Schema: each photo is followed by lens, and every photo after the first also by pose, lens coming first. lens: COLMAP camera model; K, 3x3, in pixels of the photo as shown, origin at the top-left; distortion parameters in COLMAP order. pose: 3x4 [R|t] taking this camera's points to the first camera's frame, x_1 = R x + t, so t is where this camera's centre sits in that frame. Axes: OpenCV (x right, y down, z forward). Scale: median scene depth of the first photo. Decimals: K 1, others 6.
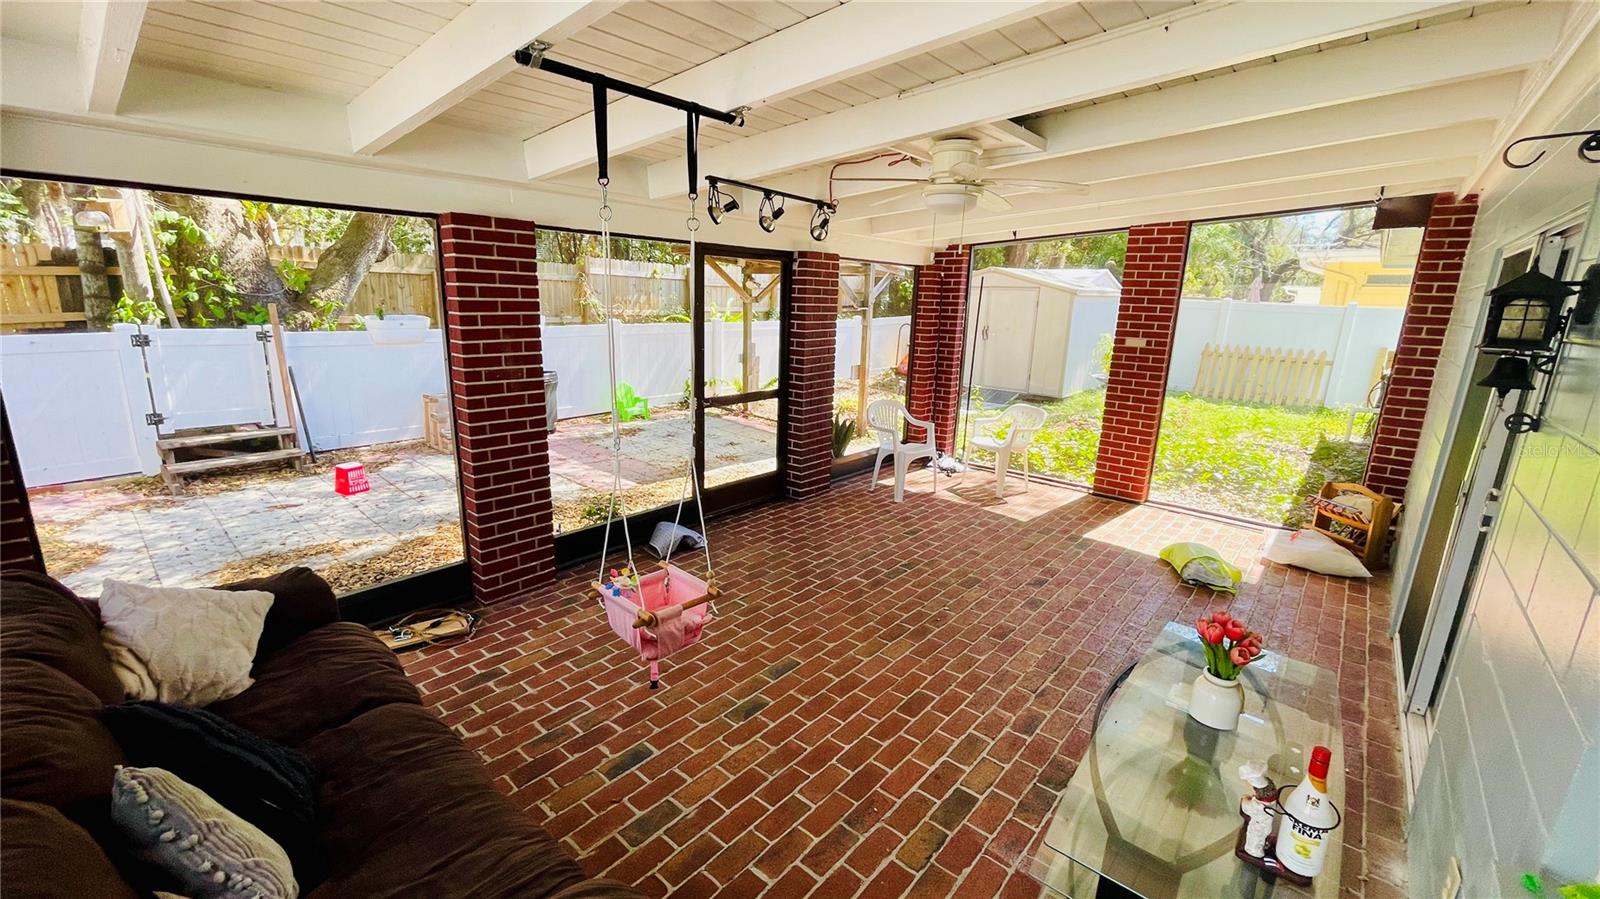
lens RADIAL K [[647.0, 0, 795.7], [0, 647.0, 446.7], [0, 0, 1]] dist [-0.002000, -0.001190]
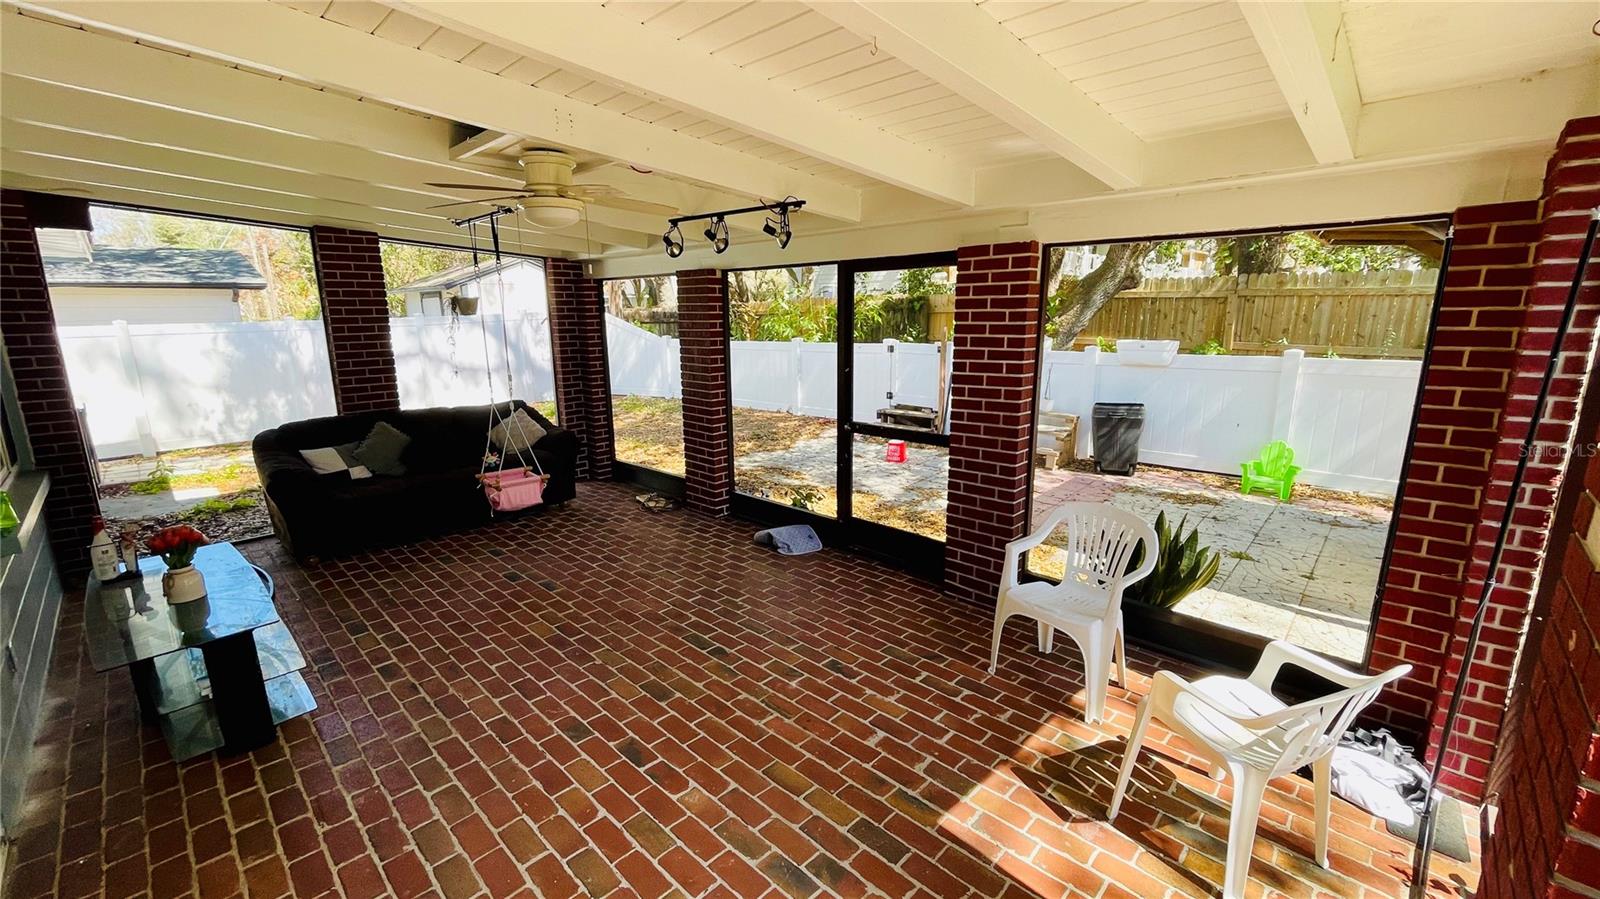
lens RADIAL K [[647.0, 0, 806.4], [0, 647.0, 453.2], [0, 0, 1]] dist [-0.002000, -0.001190]
pose [[-0.044159, 0.186106, -0.981537, 0.732261], [-0.219137, 0.956763, 0.191267, -0.181032], [0.974694, 0.223537, -0.001467, 0.858232]]
